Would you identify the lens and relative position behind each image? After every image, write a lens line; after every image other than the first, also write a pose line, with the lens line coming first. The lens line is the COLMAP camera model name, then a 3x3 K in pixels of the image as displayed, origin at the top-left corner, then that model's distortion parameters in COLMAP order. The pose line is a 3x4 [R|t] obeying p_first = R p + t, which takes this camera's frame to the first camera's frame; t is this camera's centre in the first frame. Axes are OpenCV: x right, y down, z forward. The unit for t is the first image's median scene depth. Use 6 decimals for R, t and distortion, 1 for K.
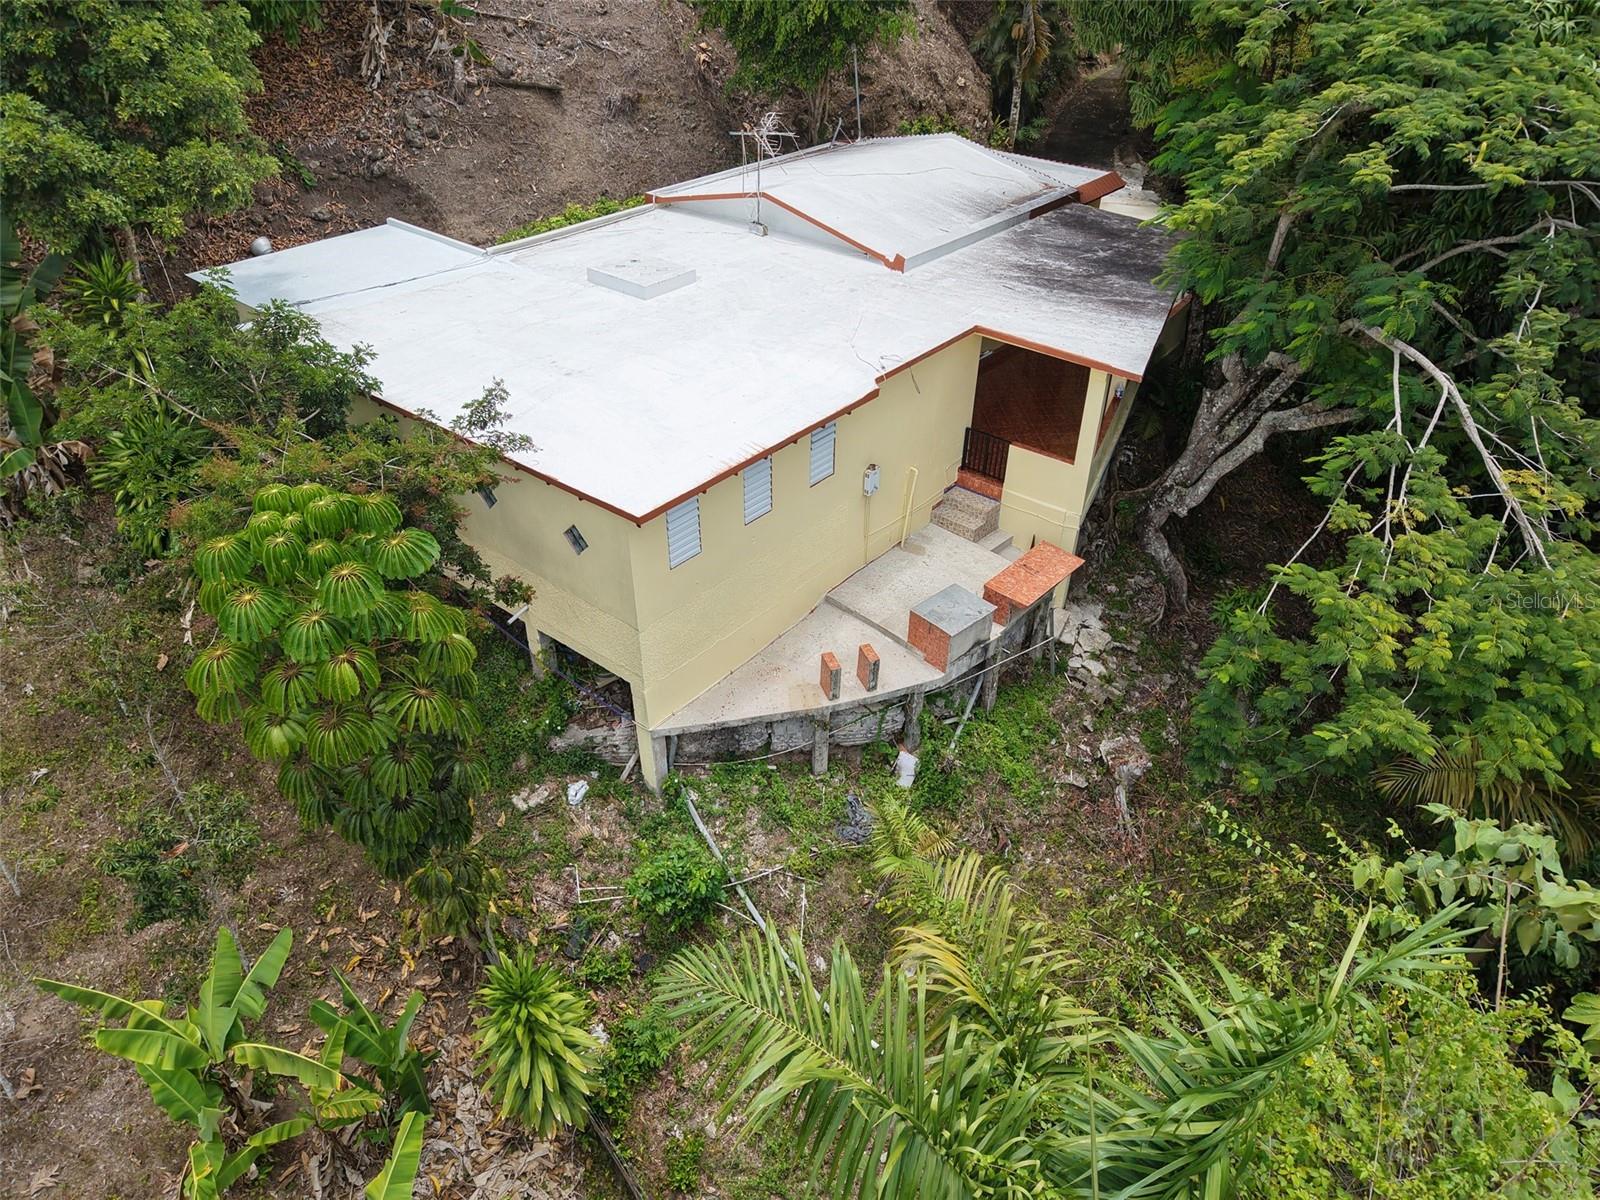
lens RADIAL K [[1079.0, 0, 800.0], [0, 1079.0, 600.0], [0, 0, 1]] dist [0.050461, -0.065975]
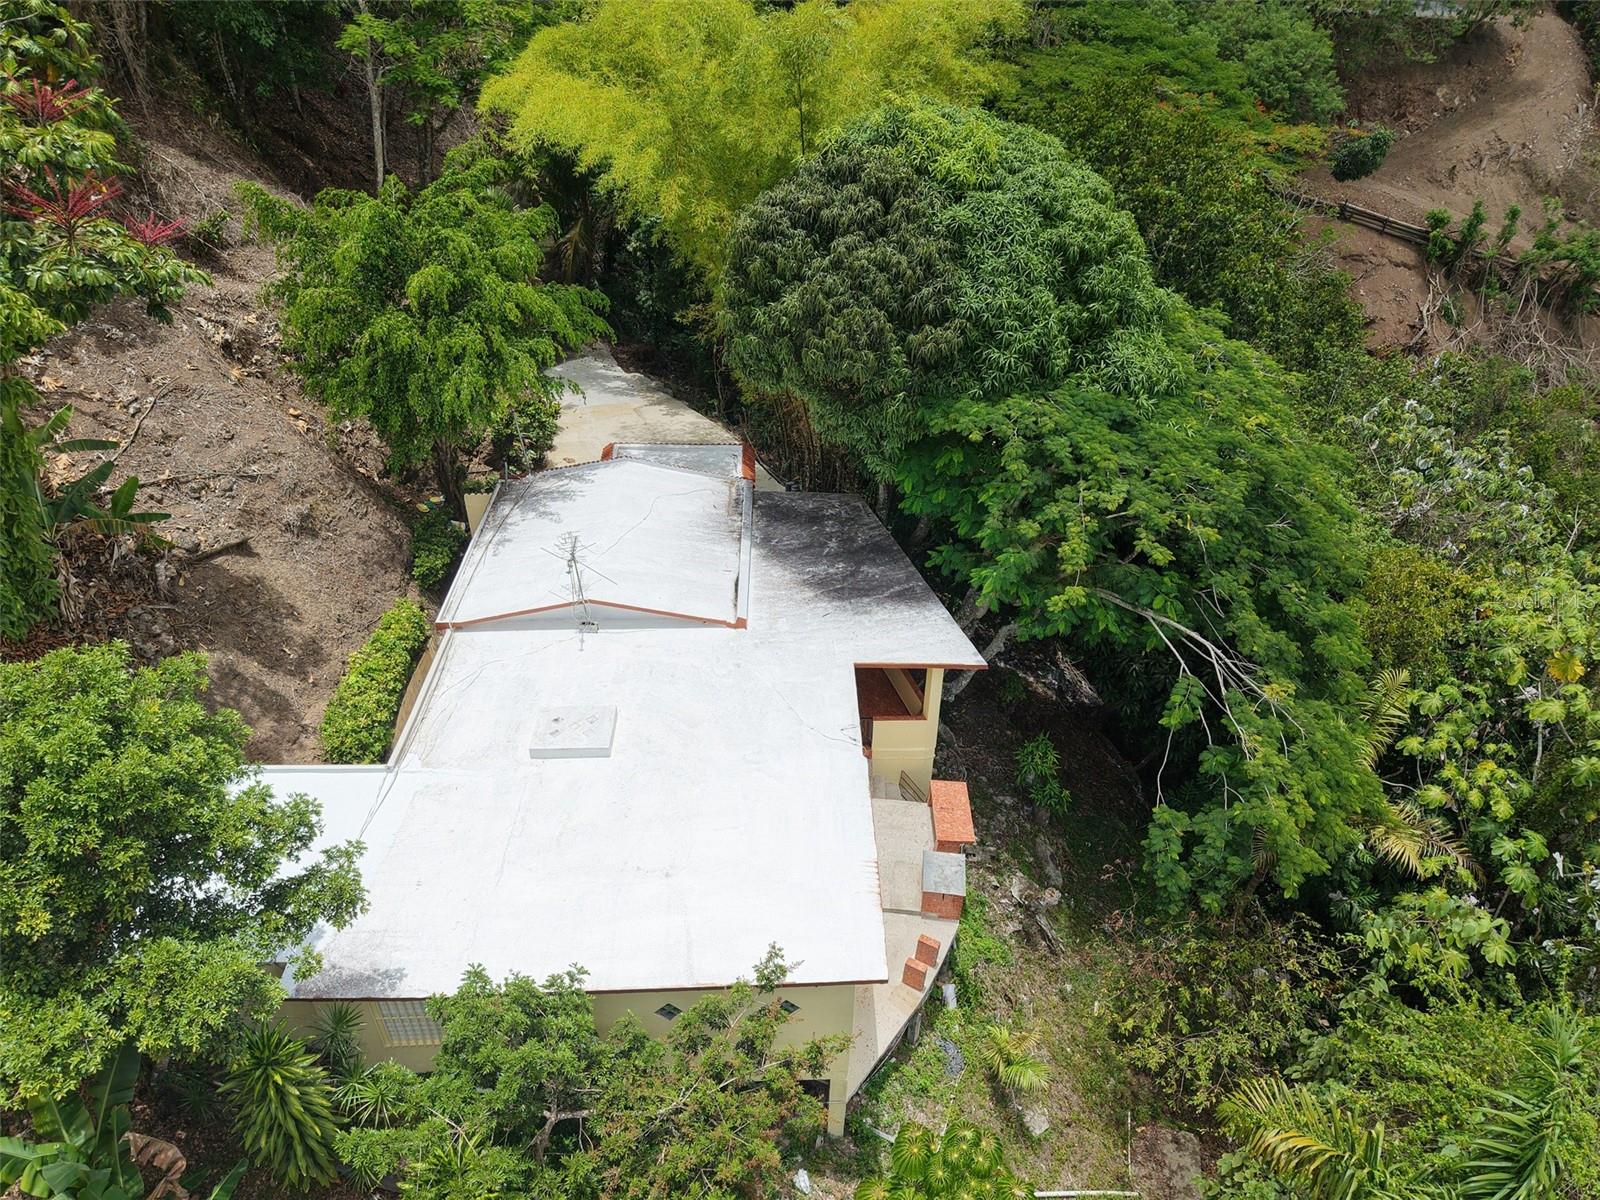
lens RADIAL K [[1079.0, 0, 800.0], [0, 1079.0, 600.0], [0, 0, 1]] dist [0.050461, -0.065975]
pose [[0.745779, -0.383441, 0.544780, -0.531243], [0.374083, 0.917691, 0.133811, -0.492223], [-0.551249, 0.104000, 0.827834, -0.043822]]
